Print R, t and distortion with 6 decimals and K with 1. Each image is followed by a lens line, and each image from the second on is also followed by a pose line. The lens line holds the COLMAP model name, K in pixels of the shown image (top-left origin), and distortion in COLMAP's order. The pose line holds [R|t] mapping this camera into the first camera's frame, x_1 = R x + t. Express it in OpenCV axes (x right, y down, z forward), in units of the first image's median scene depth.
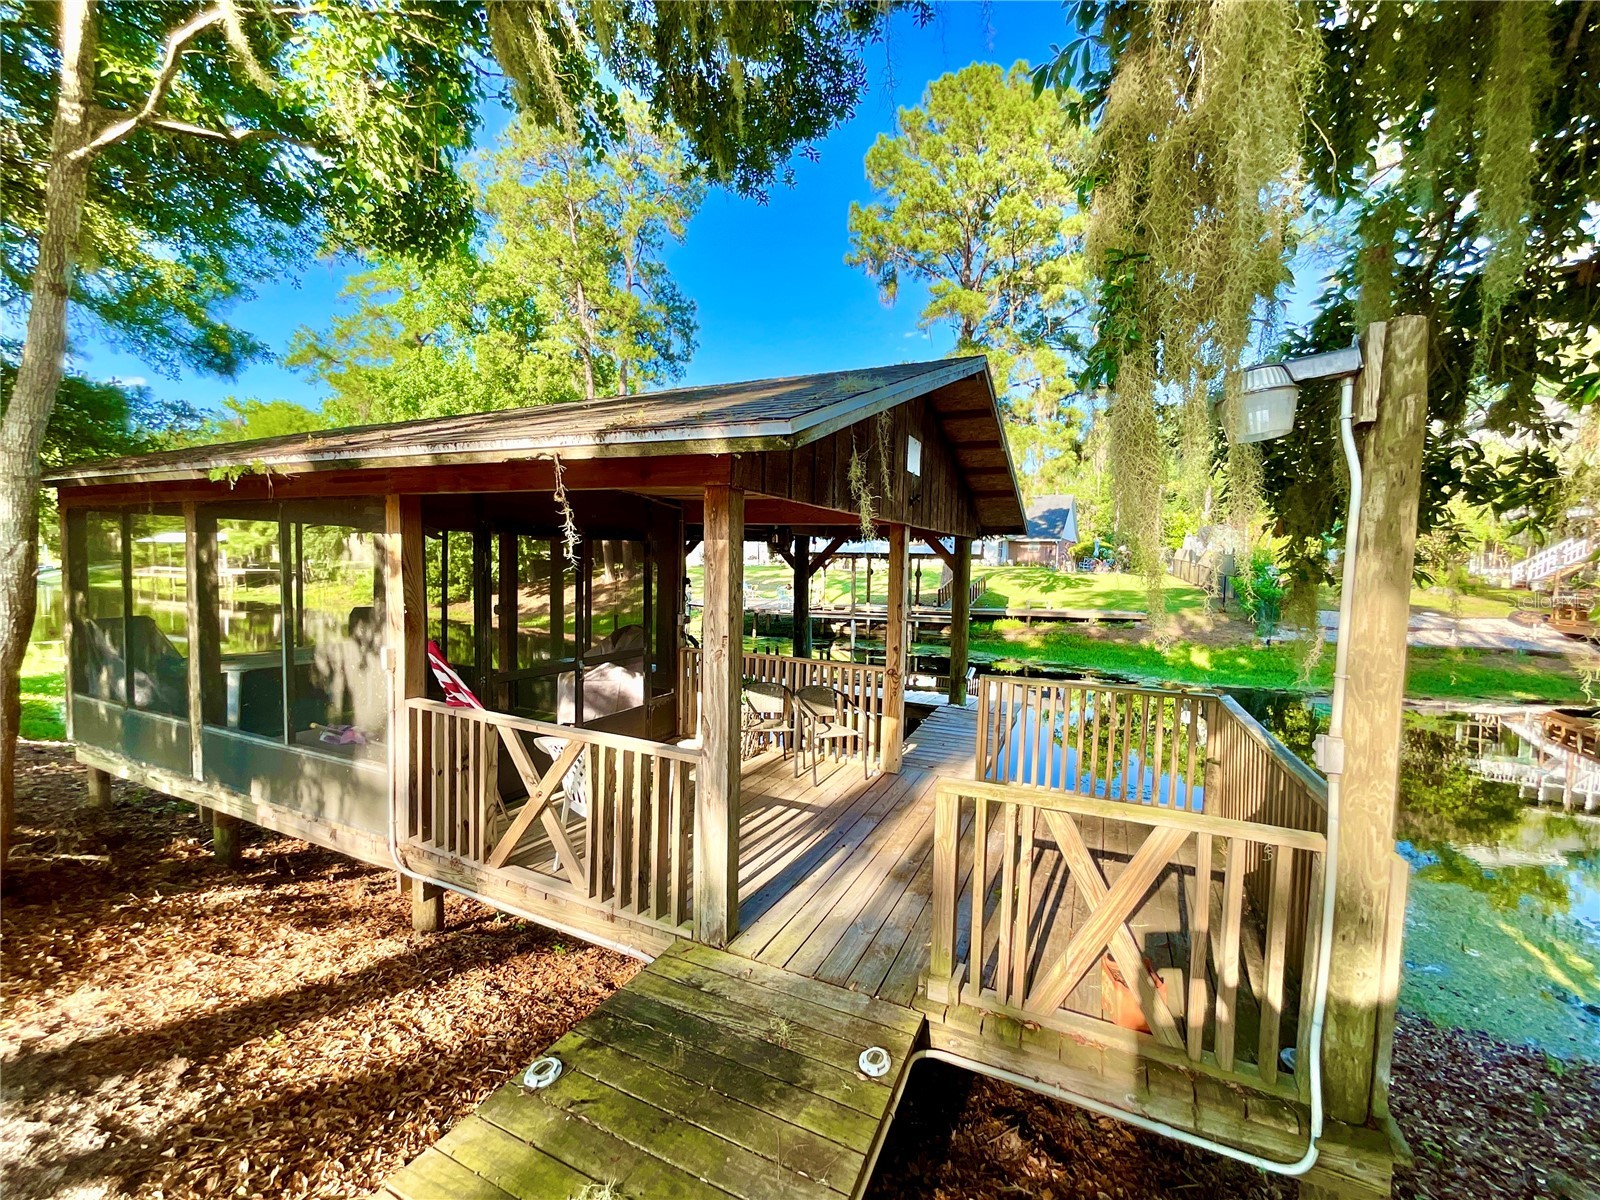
lens RADIAL K [[649.1, 0, 803.1], [0, 649.1, 601.0], [0, 0, 1]] dist [0.001370, -0.001248]
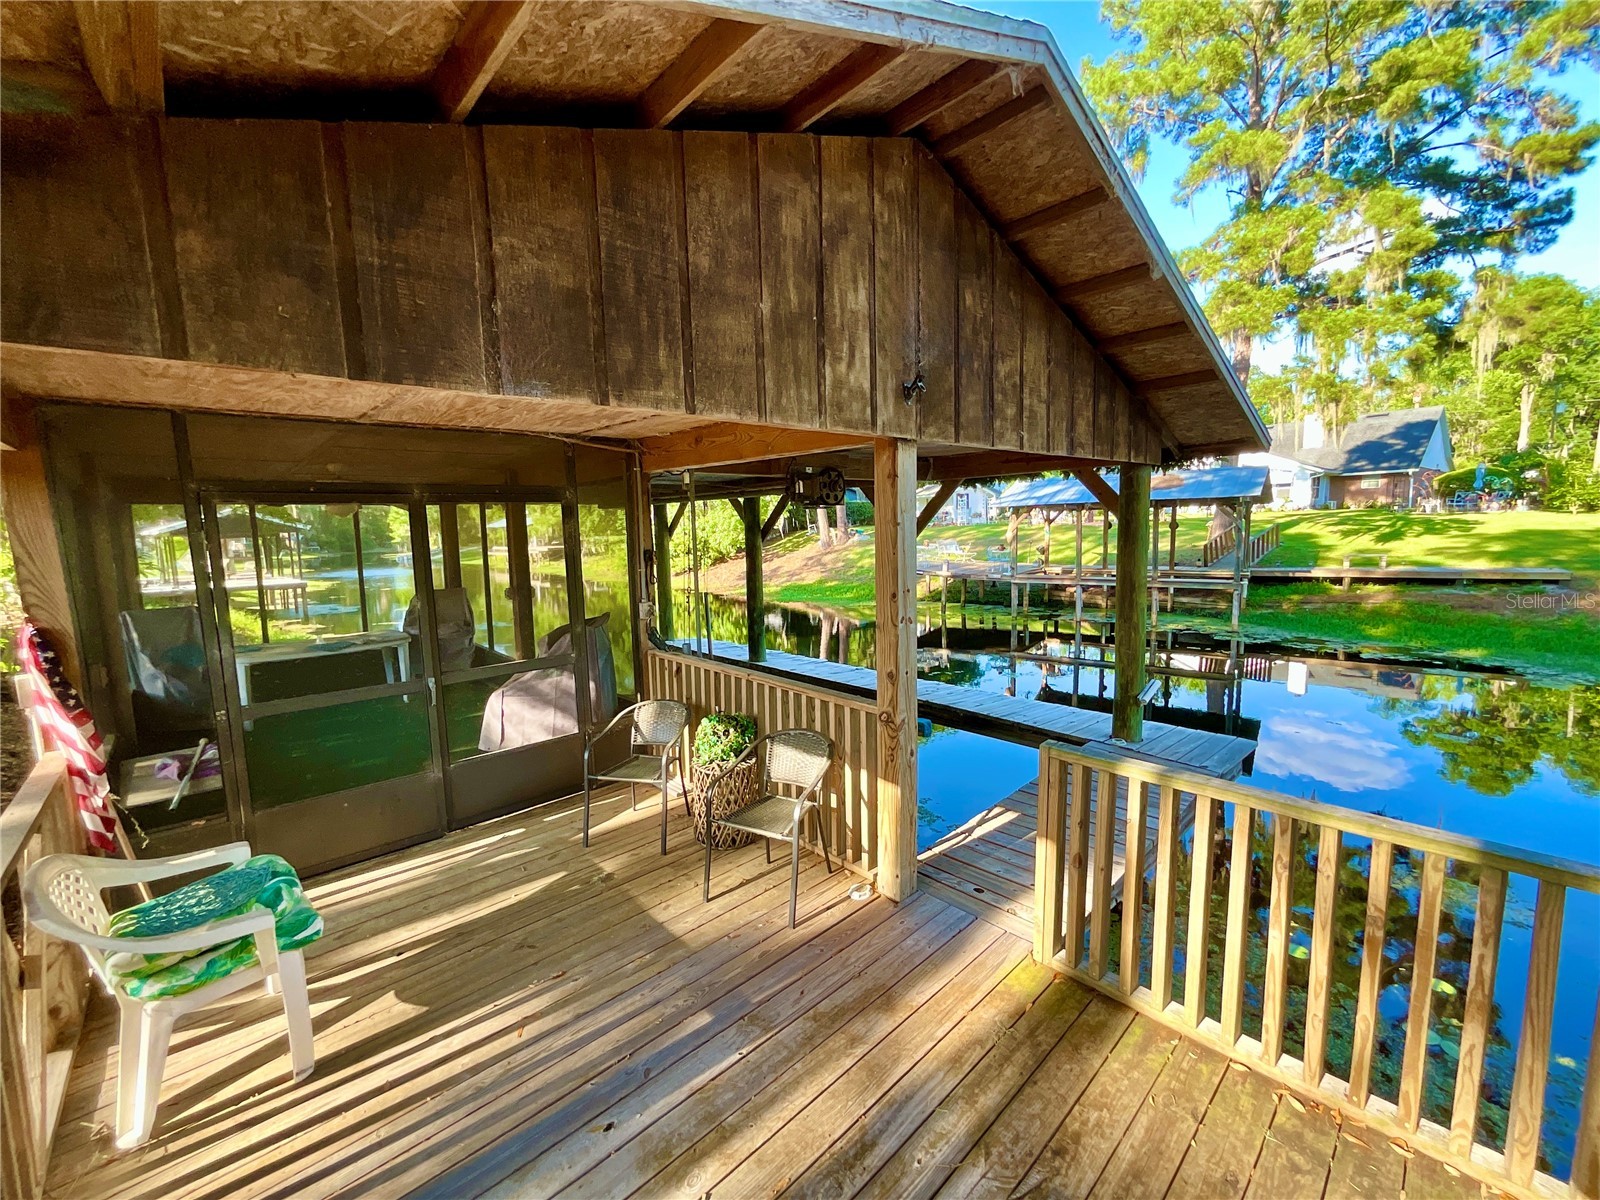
lens RADIAL K [[649.1, 0, 800.7], [0, 649.1, 603.5], [0, 0, 1]] dist [0.001370, -0.001248]
pose [[0.925857, -0.000232, -0.377873, 0.307245], [0.024050, 0.998009, 0.058313, -0.022174], [0.377107, -0.063077, 0.924019, 0.527983]]
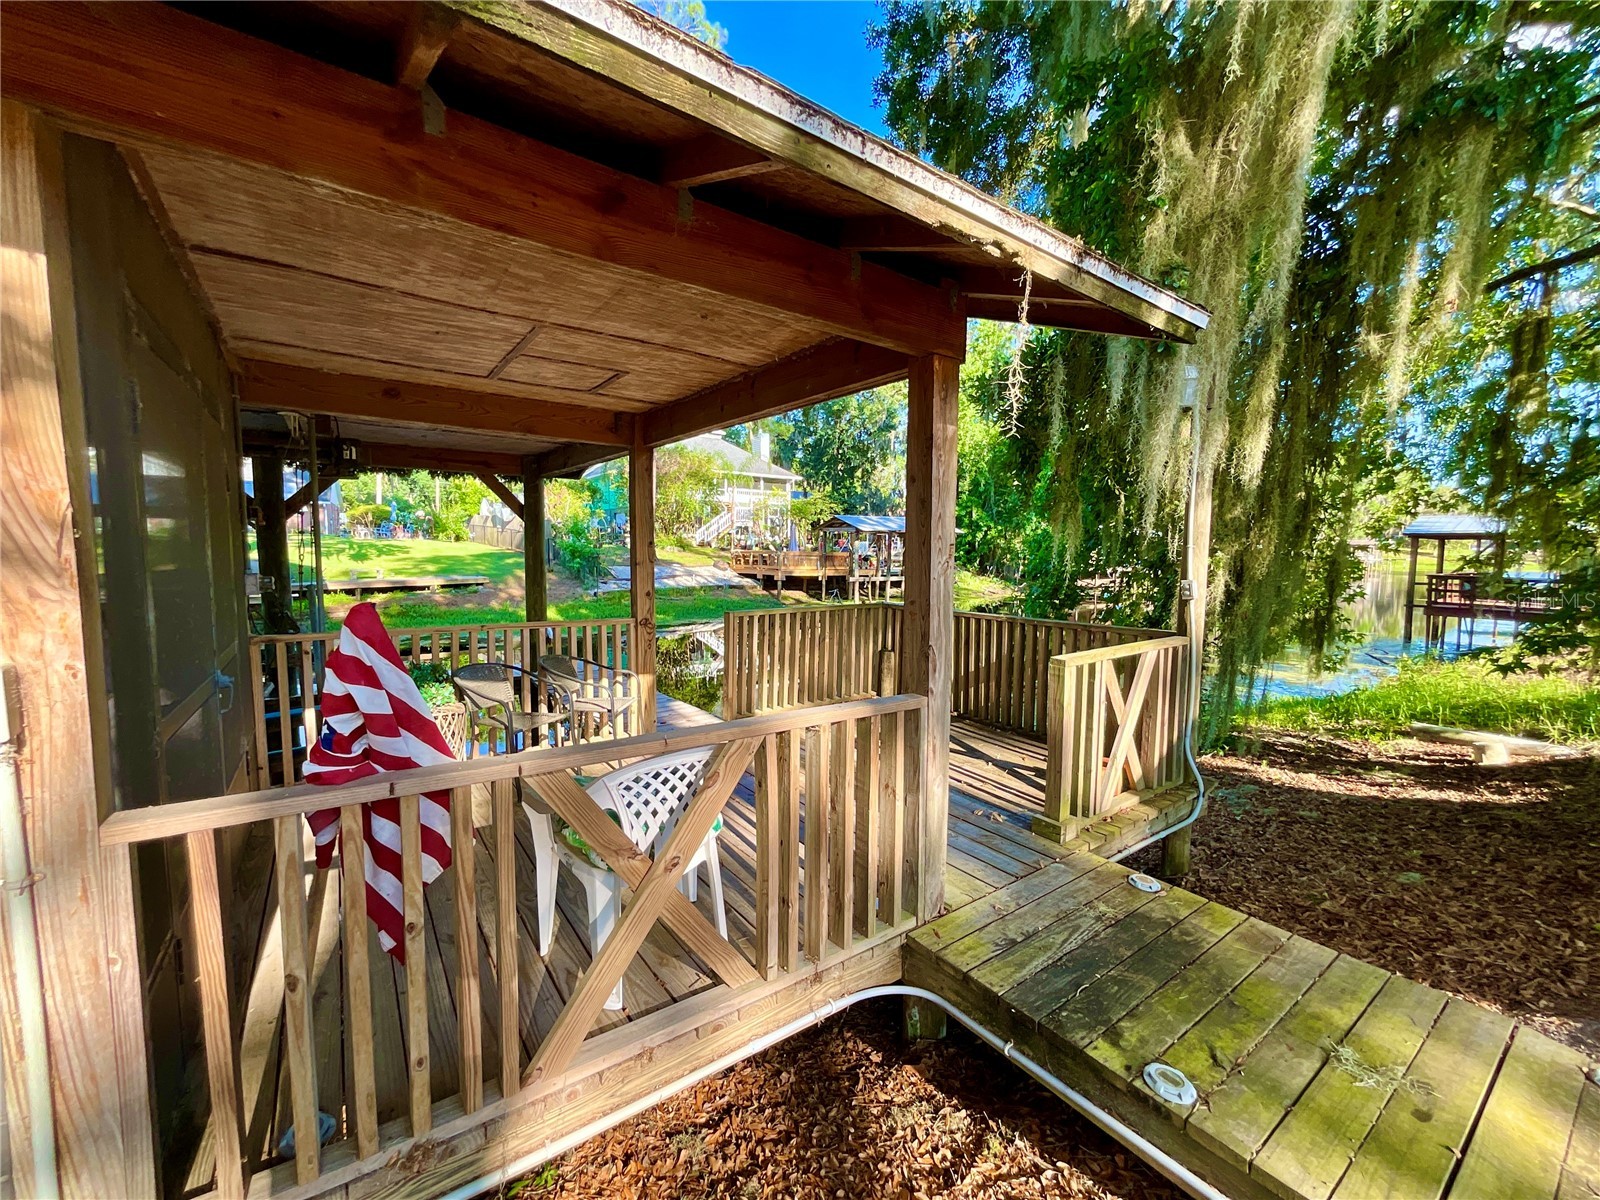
lens RADIAL K [[649.1, 0, 797.6], [0, 649.1, 599.1], [0, 0, 1]] dist [0.001370, -0.001248]
pose [[0.494110, -0.087504, 0.864984, -0.564546], [0.050734, 0.996129, 0.071790, 0.032848], [-0.867918, 0.008412, 0.496637, 0.452520]]
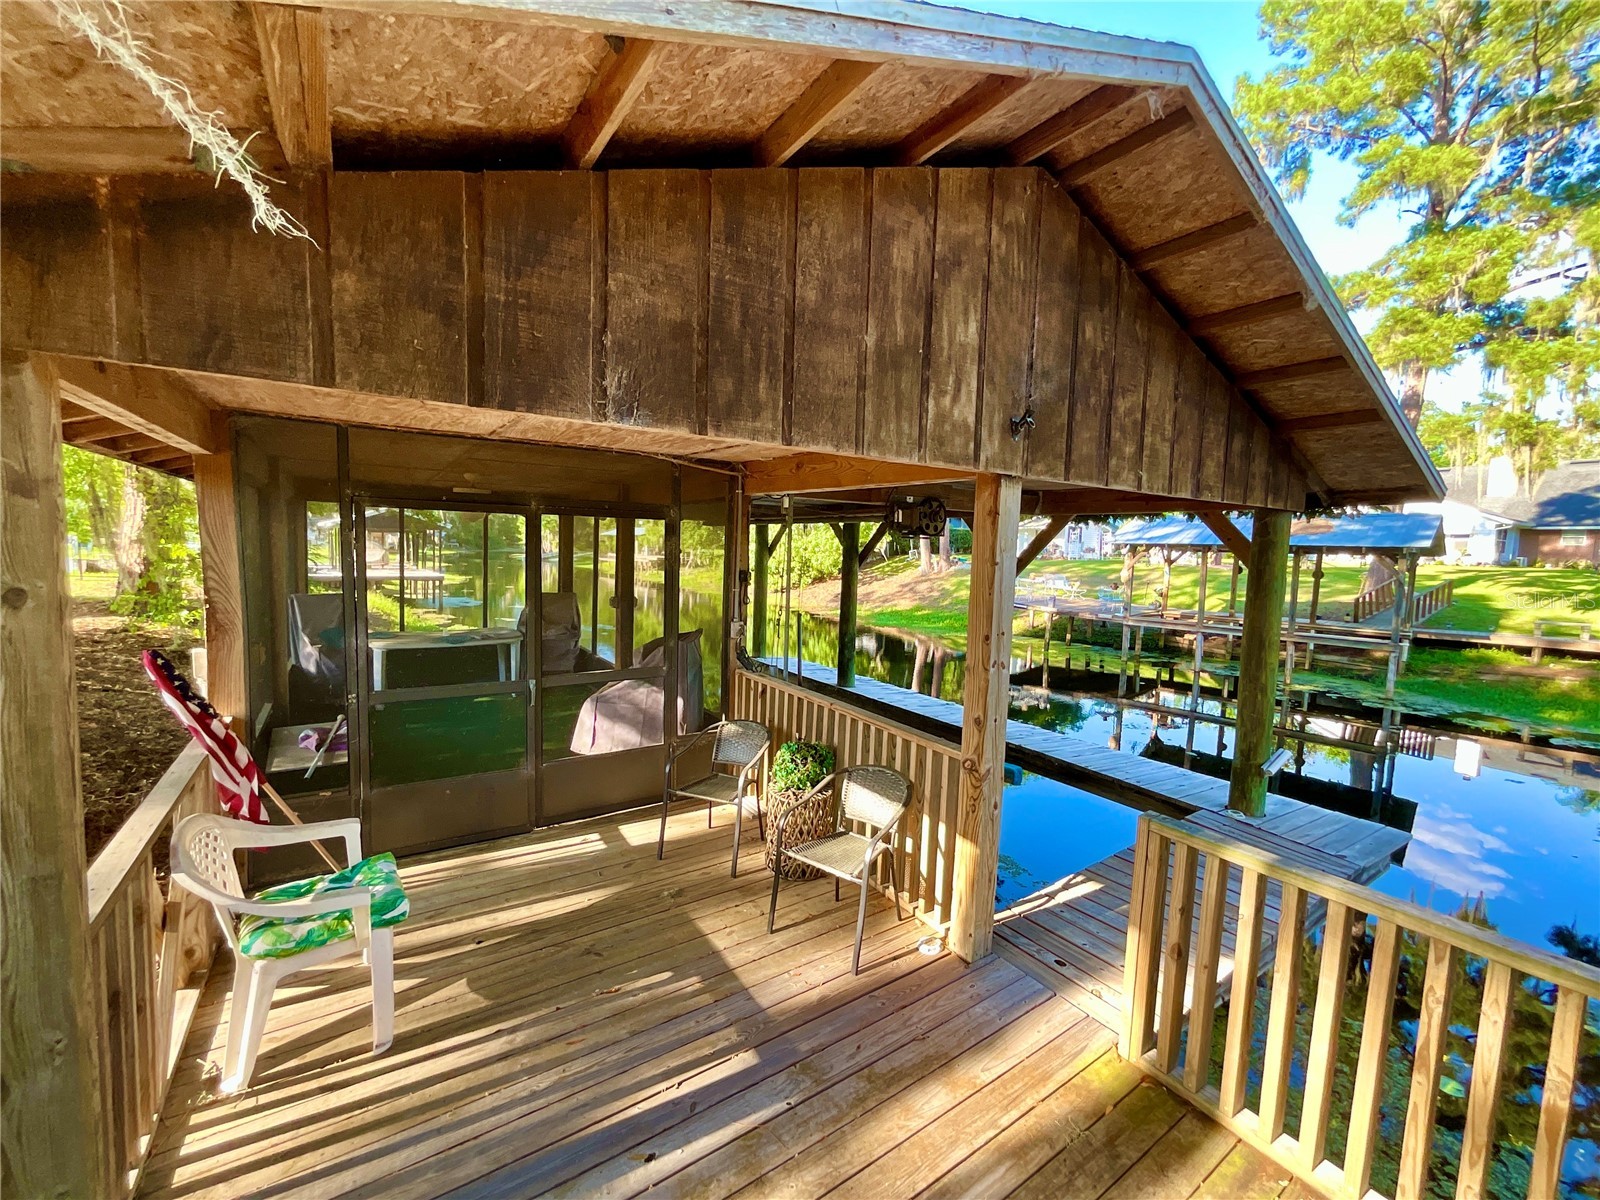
lens RADIAL K [[649.1, 0, 800.6], [0, 649.1, 602.0], [0, 0, 1]] dist [0.001370, -0.001248]
pose [[0.857662, 0.049423, -0.511833, 0.310706], [-0.042291, 0.998778, 0.025577, -0.031508], [0.512472, -0.000290, 0.858704, 0.541401]]
